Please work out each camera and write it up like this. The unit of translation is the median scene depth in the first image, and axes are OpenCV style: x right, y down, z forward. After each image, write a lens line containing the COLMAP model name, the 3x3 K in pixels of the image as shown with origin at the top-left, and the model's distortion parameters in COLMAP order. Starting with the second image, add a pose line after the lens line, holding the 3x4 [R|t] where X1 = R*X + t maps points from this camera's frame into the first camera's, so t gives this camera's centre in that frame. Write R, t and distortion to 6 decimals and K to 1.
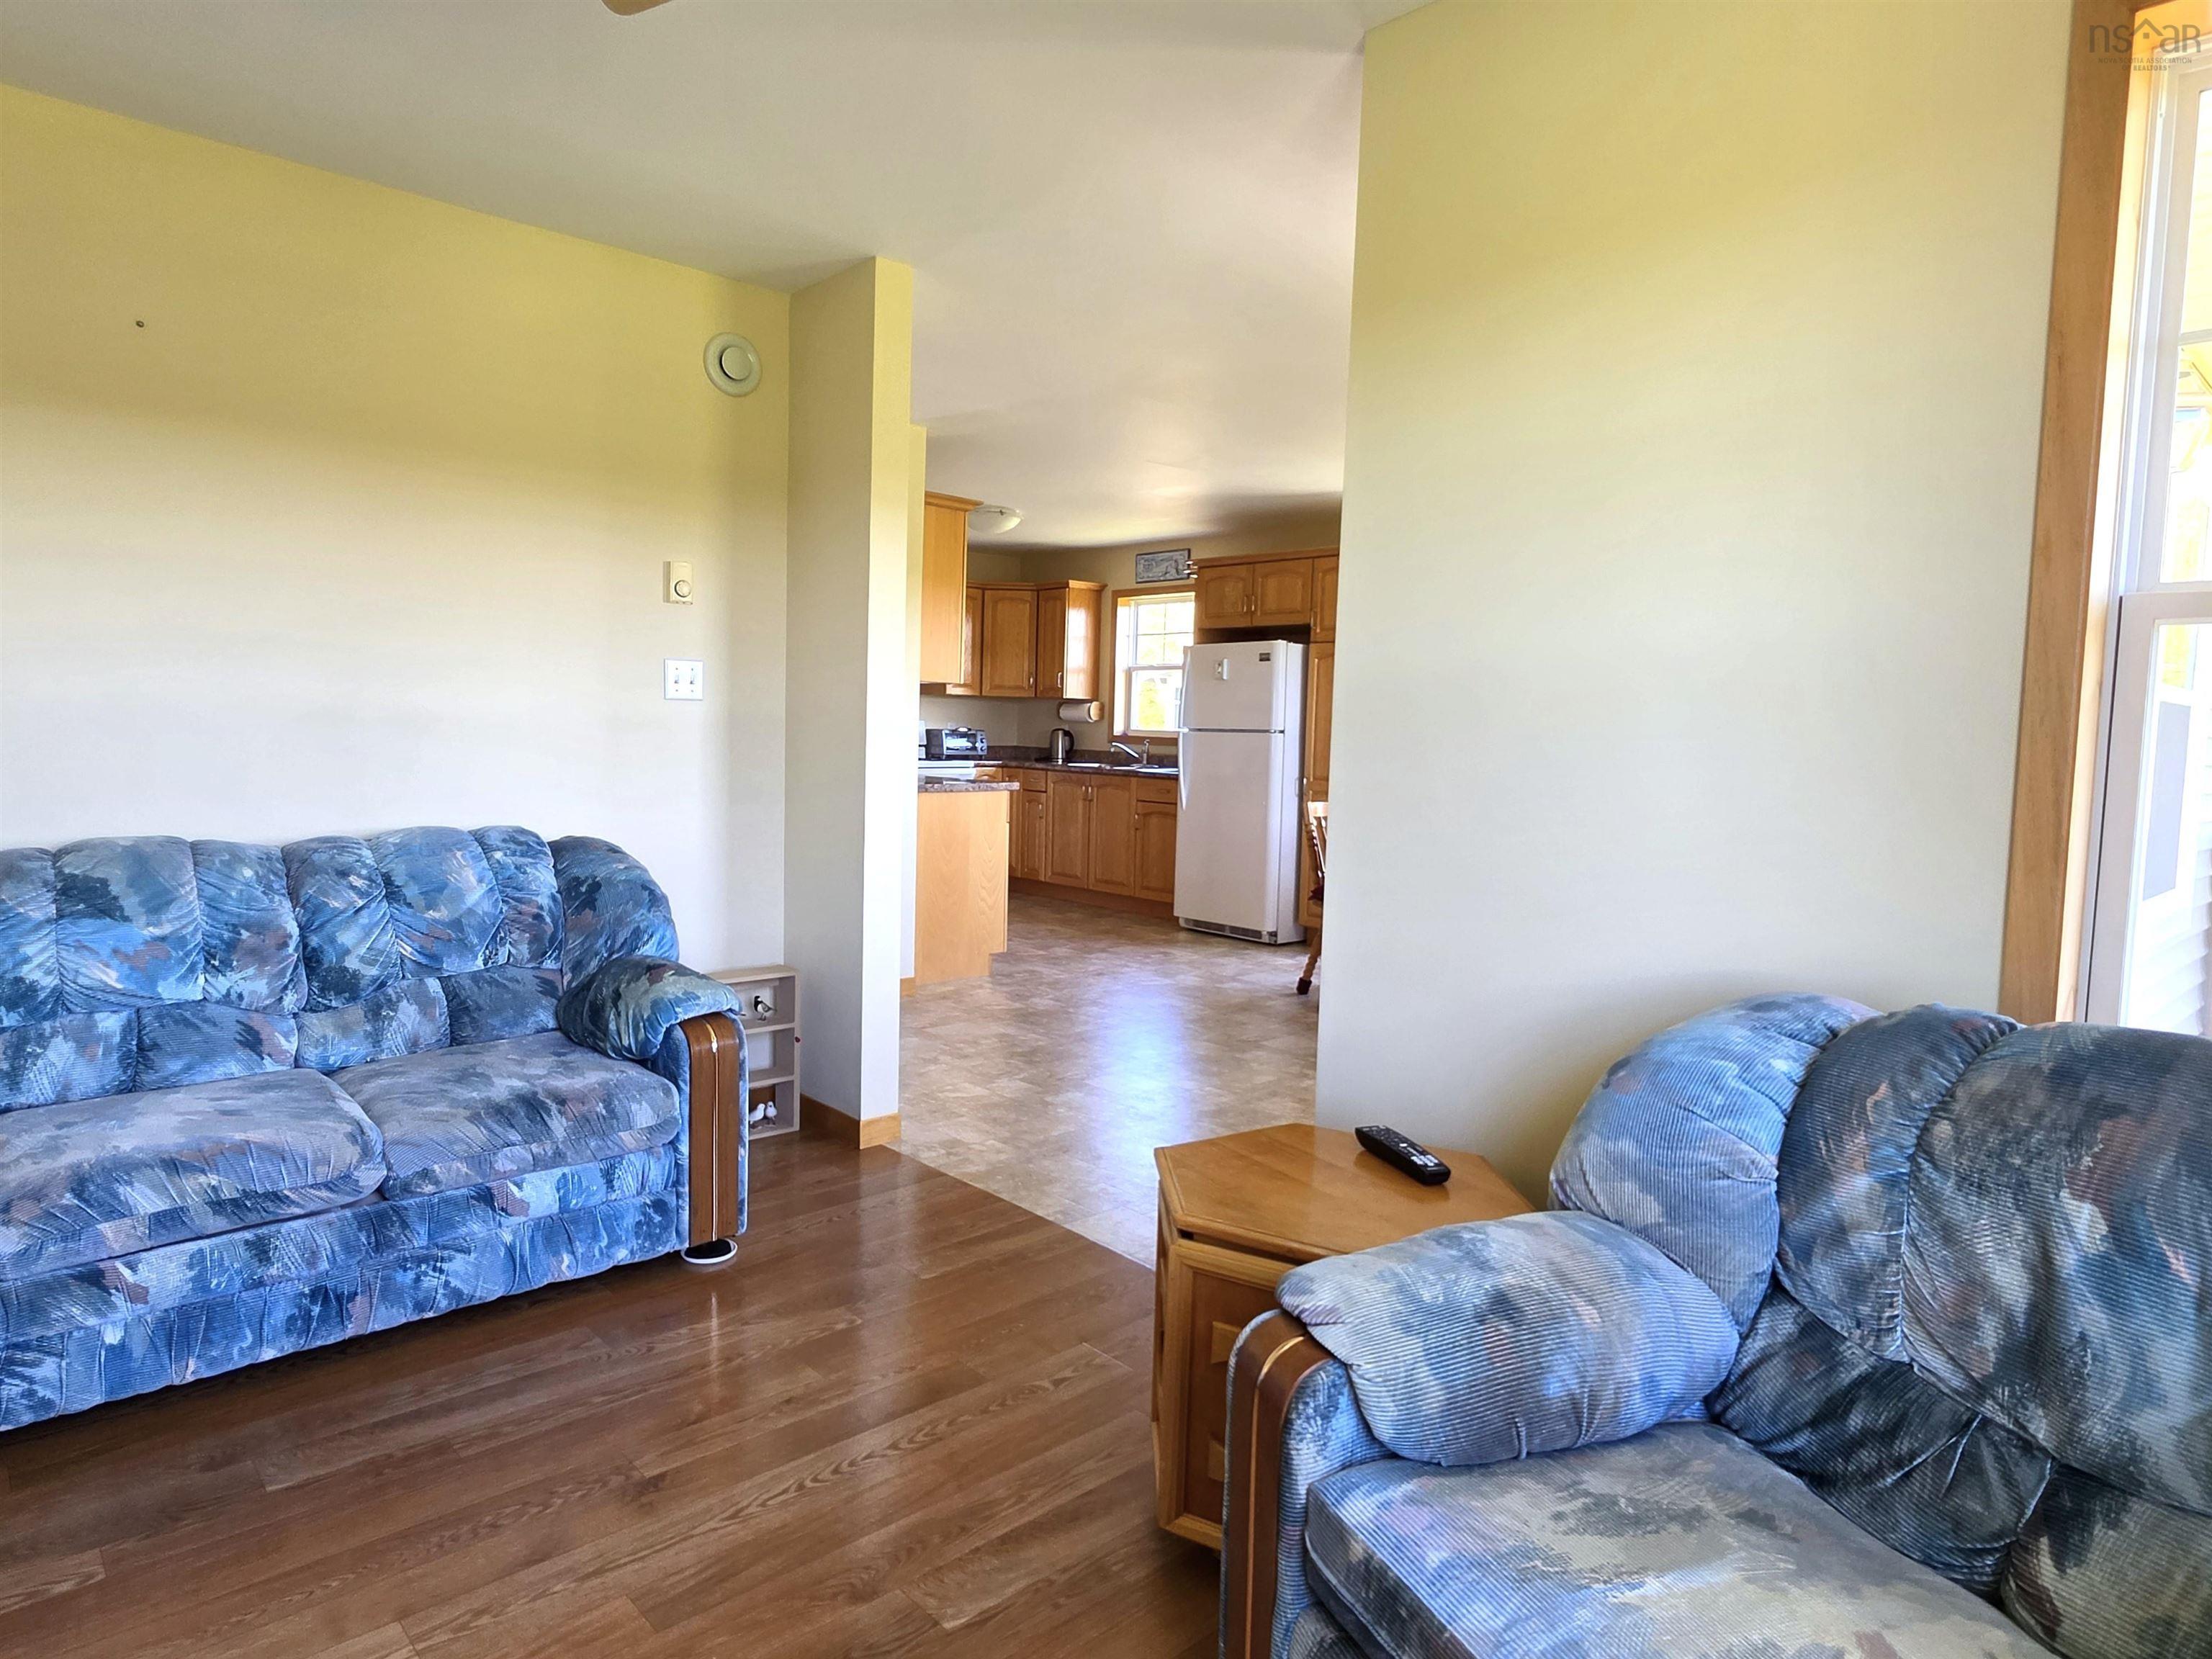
lens RADIAL K [[1313.6, 0, 1119.4], [0, 1313.6, 816.5], [0, 0, 1]] dist [0.008984, 0.001052]
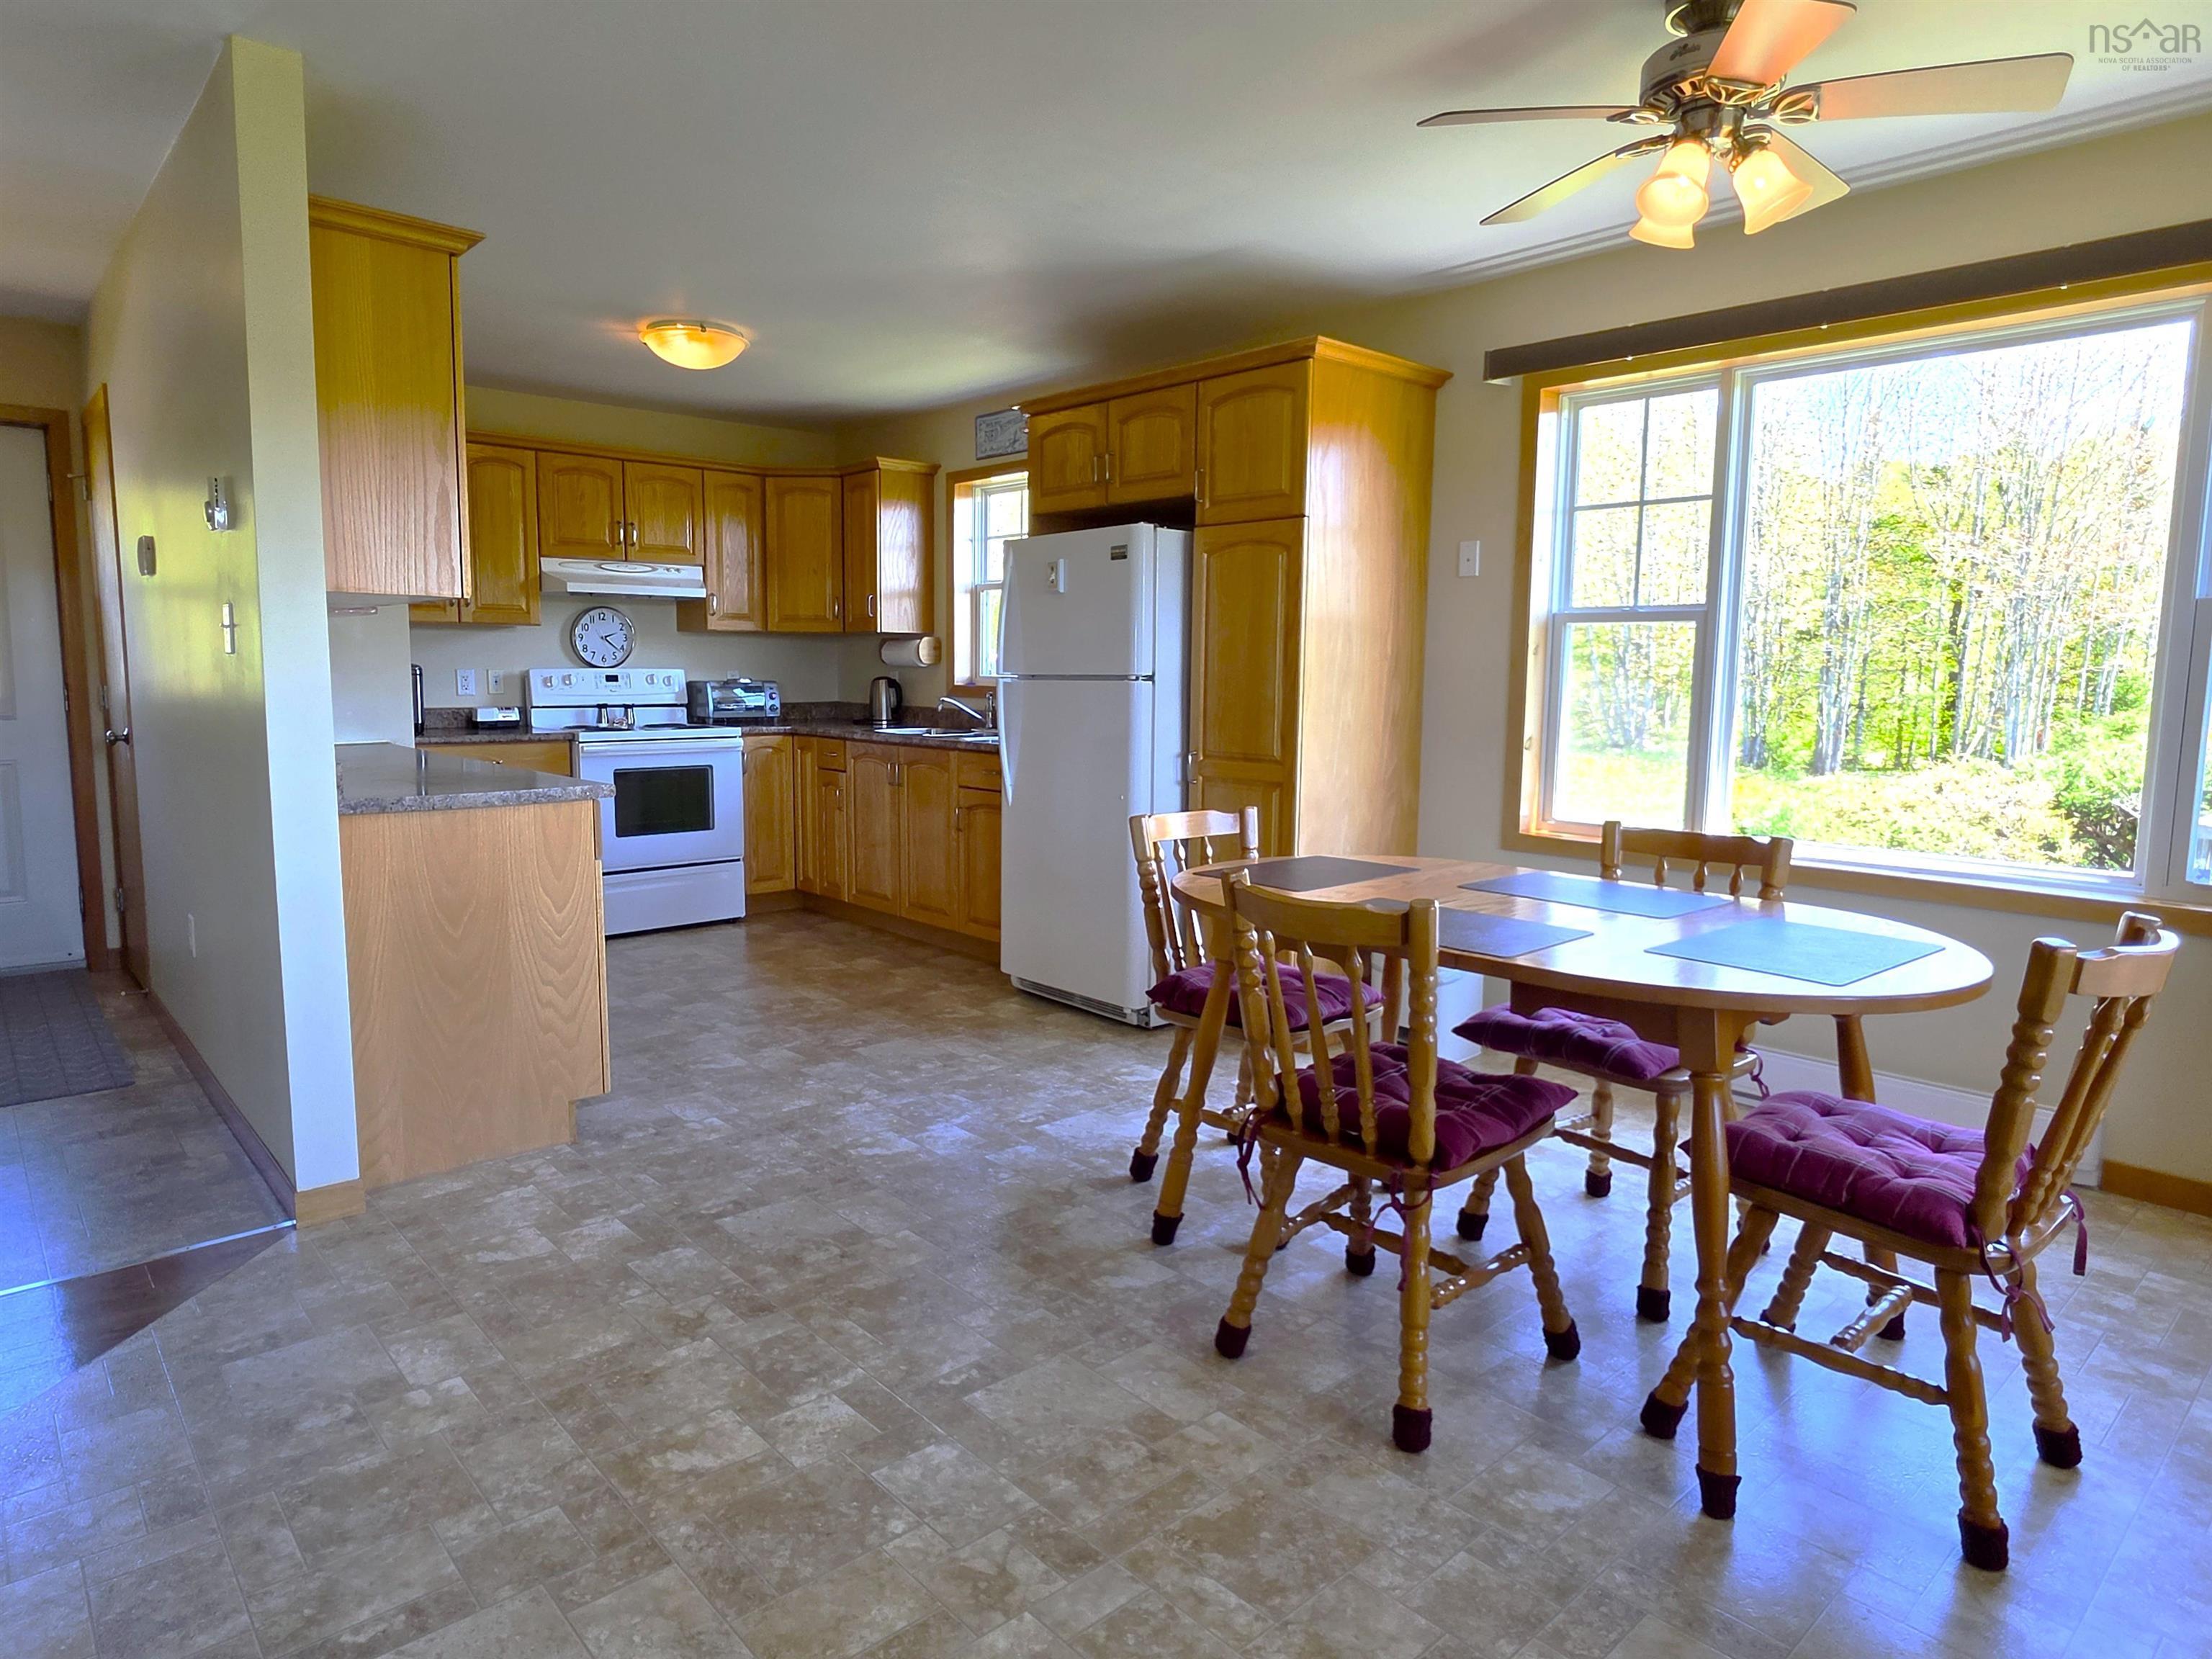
lens RADIAL K [[1313.6, 0, 1102.4], [0, 1313.6, 820.1], [0, 0, 1]] dist [0.008984, 0.001052]
pose [[0.999593, -0.015098, -0.024186, 0.092184], [0.016196, 0.998816, 0.045869, -0.022131], [0.023464, -0.046242, 0.998655, 0.318254]]
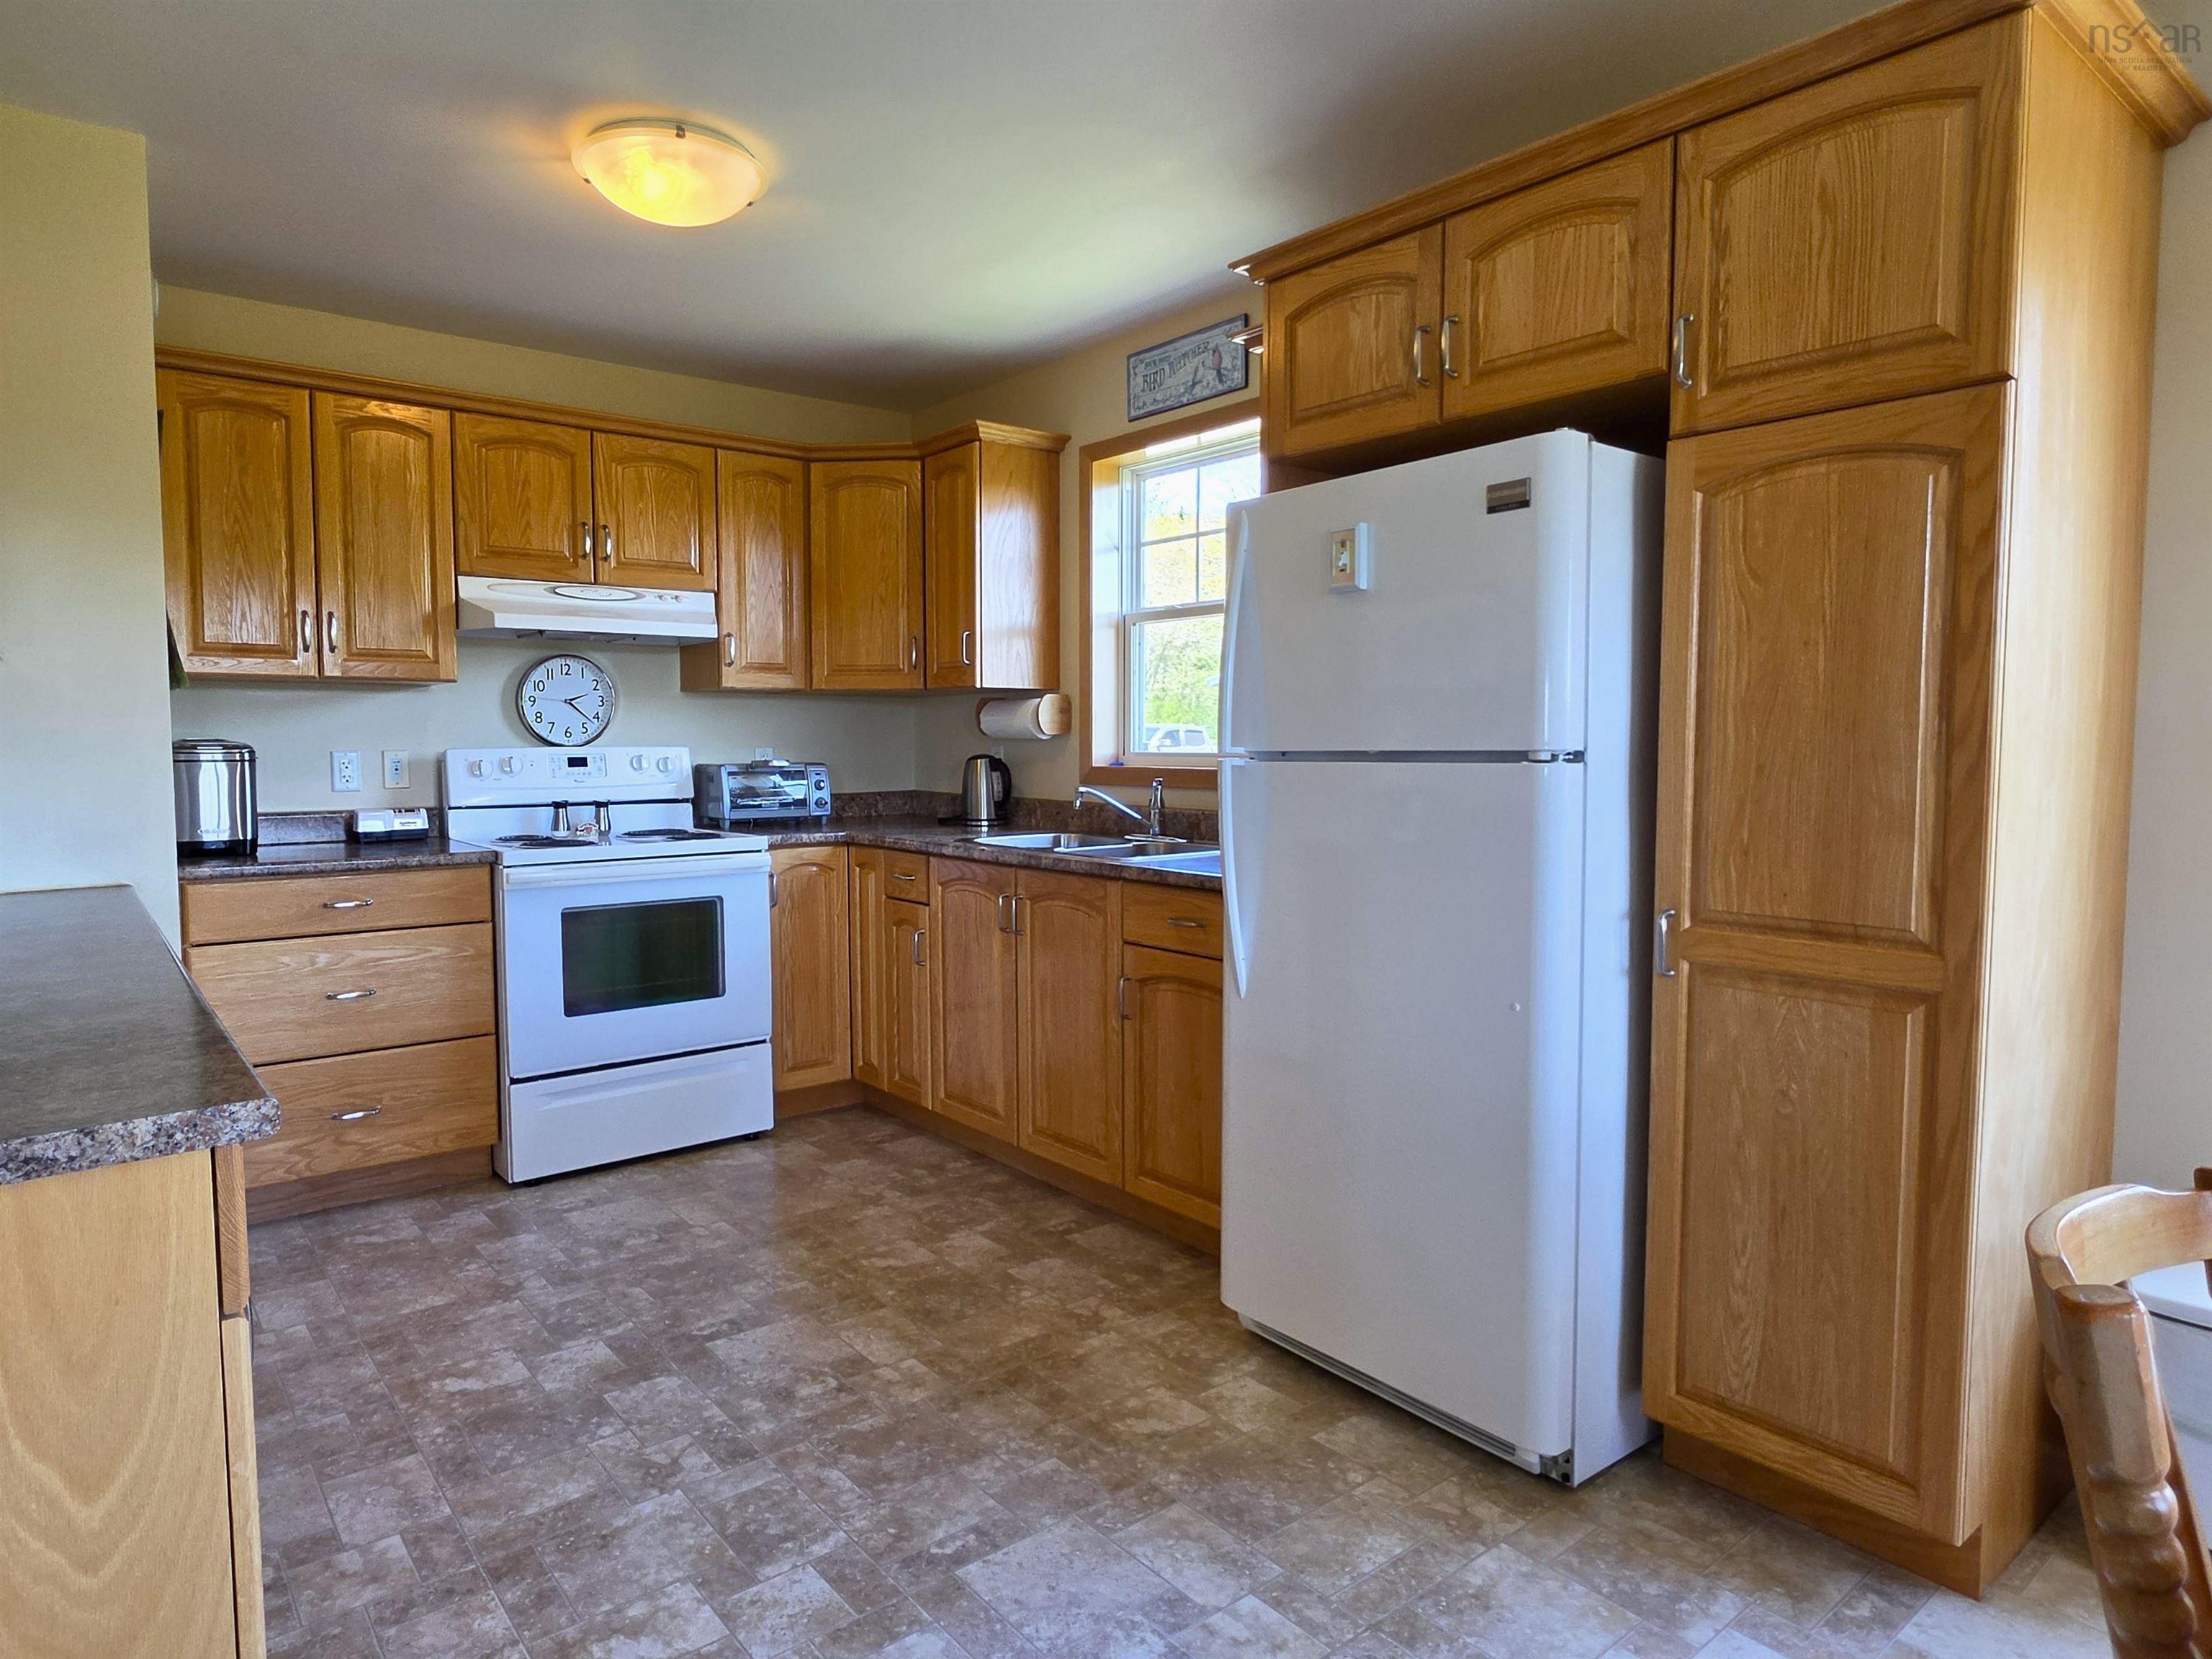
lens RADIAL K [[1313.6, 0, 1107.5], [0, 1313.6, 830.0], [0, 0, 1]] dist [0.008984, 0.001052]
pose [[0.997206, -0.023872, -0.070778, 0.033899], [0.023792, 0.999715, -0.001972, -0.040296], [0.070805, 0.000282, 0.997490, 0.564761]]
